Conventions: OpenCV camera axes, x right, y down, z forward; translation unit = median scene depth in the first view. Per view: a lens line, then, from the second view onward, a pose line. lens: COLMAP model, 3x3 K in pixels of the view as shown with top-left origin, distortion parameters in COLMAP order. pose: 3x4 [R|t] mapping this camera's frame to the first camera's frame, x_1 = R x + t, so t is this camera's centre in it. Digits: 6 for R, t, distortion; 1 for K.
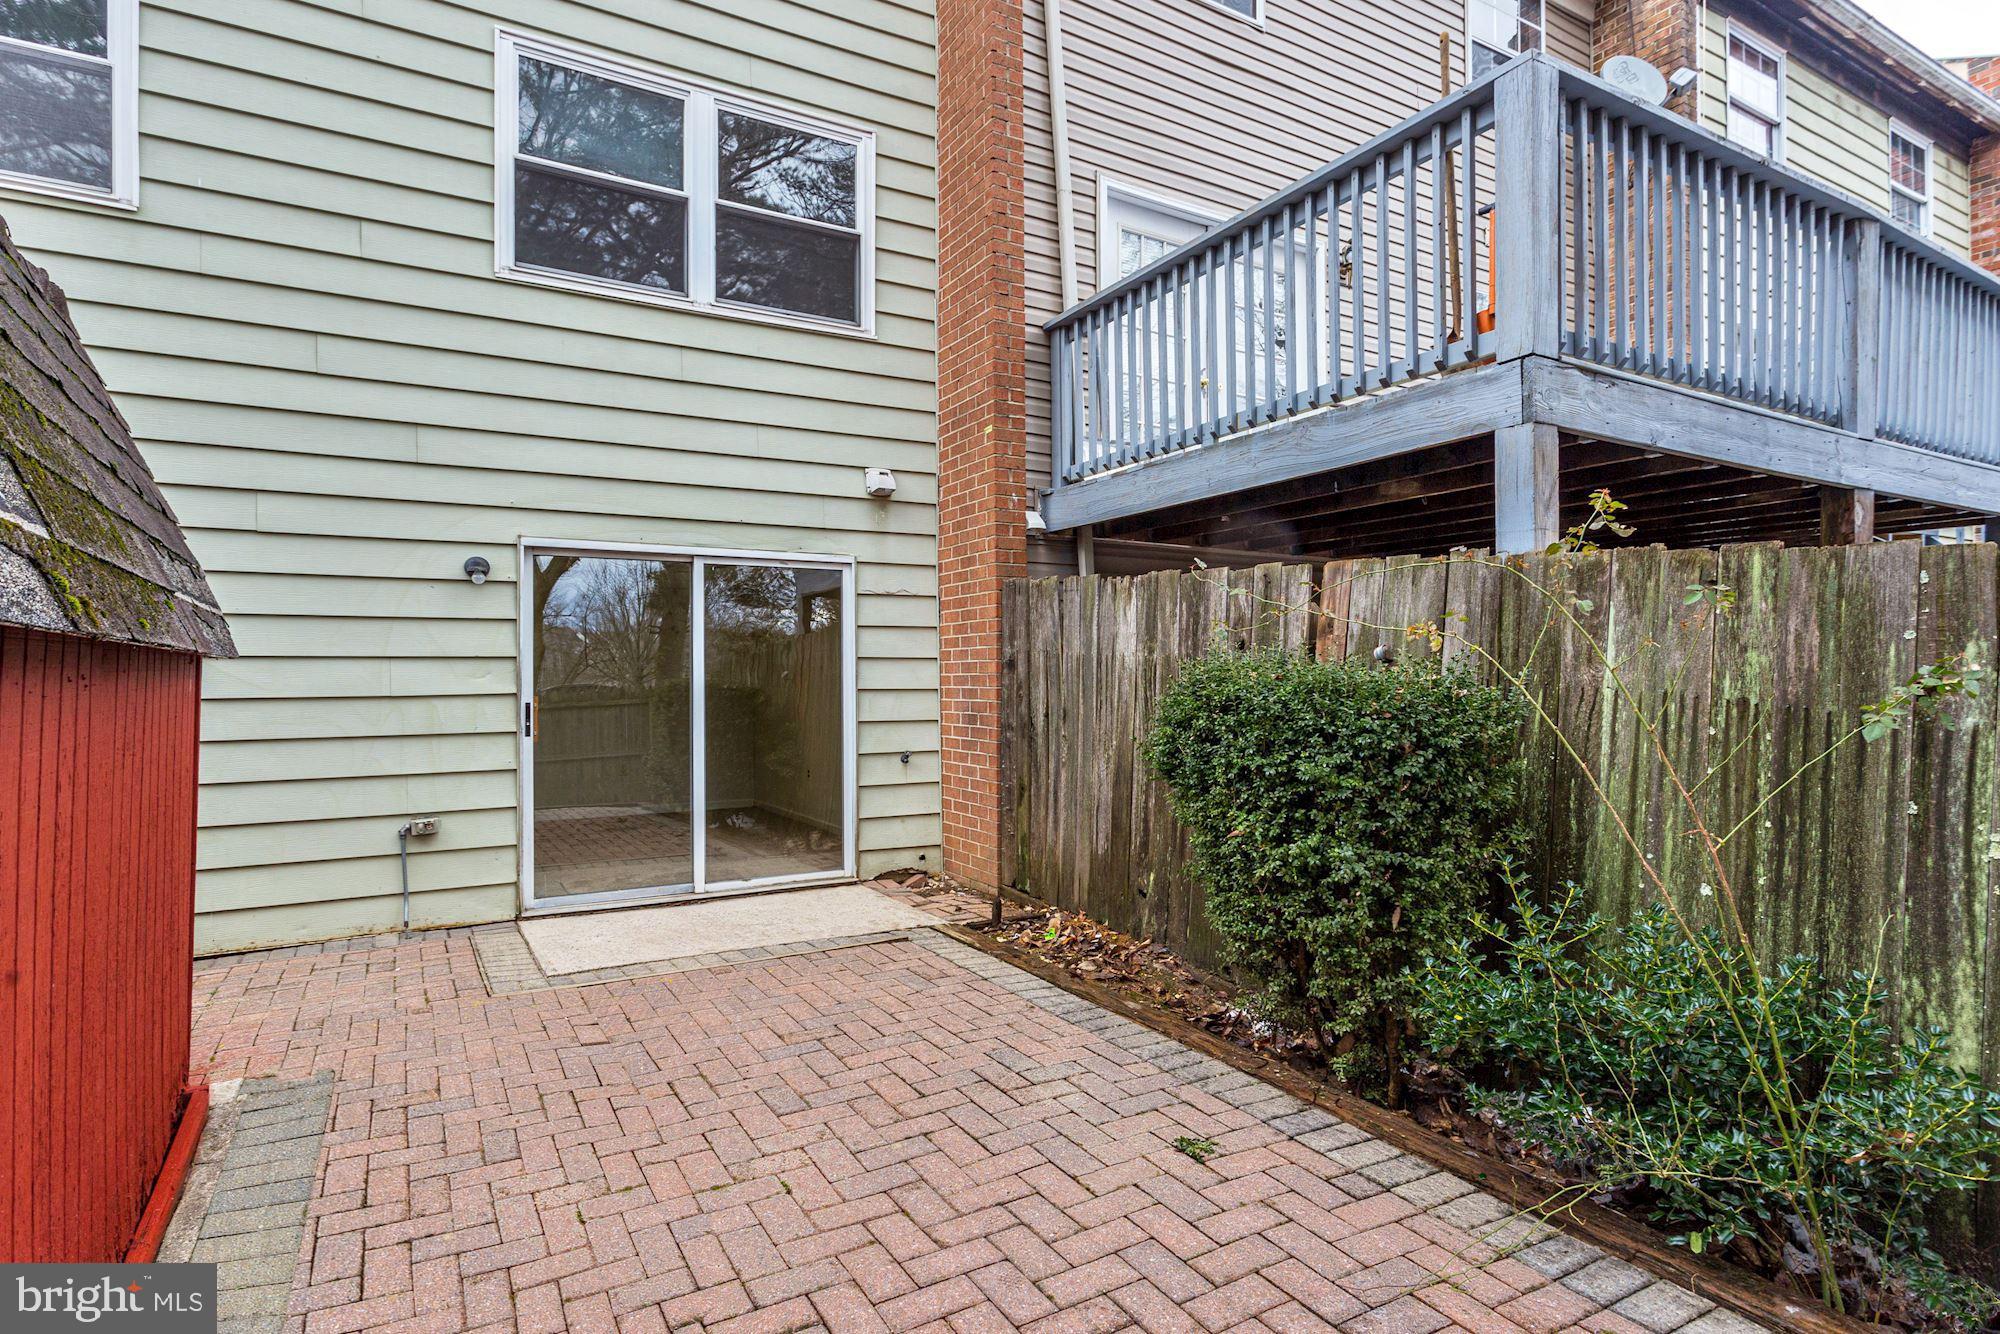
lens RADIAL K [[1007.5, 0, 989.4], [0, 1007.5, 666.3], [0, 0, 1]] dist [0.000603, 0.000917]
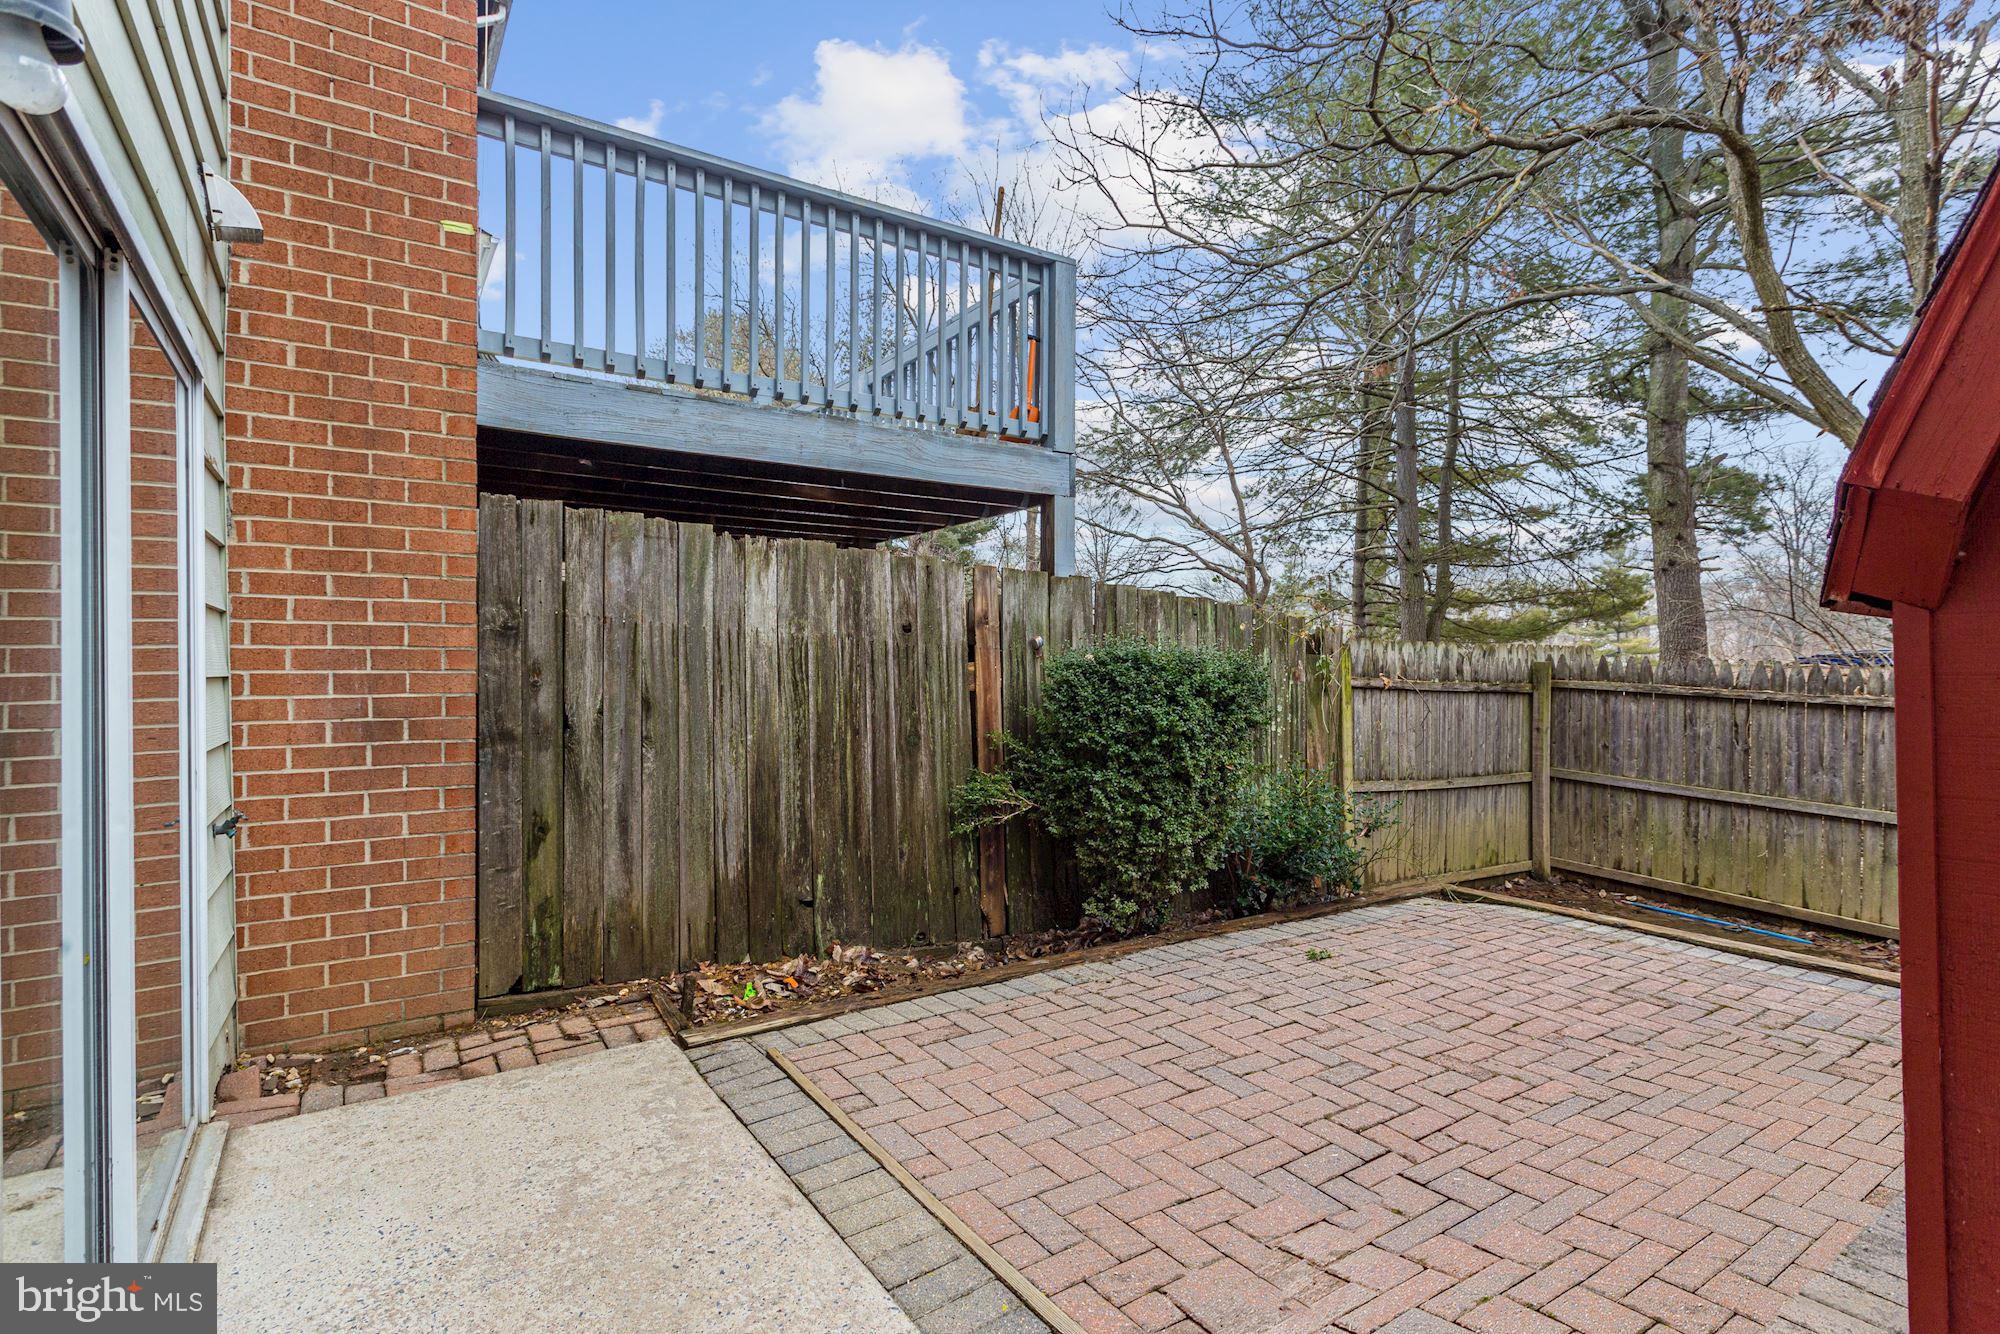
lens RADIAL K [[1036.7, 0, 1000.0], [0, 1036.7, 667.0], [0, 0, 1]] dist [0.000921, -0.000084]
pose [[-0.088886, -0.000370, 0.996042, -0.712289], [-0.016457, 0.999864, -0.001097, 0.016054], [-0.995906, -0.016489, -0.088880, 0.848697]]
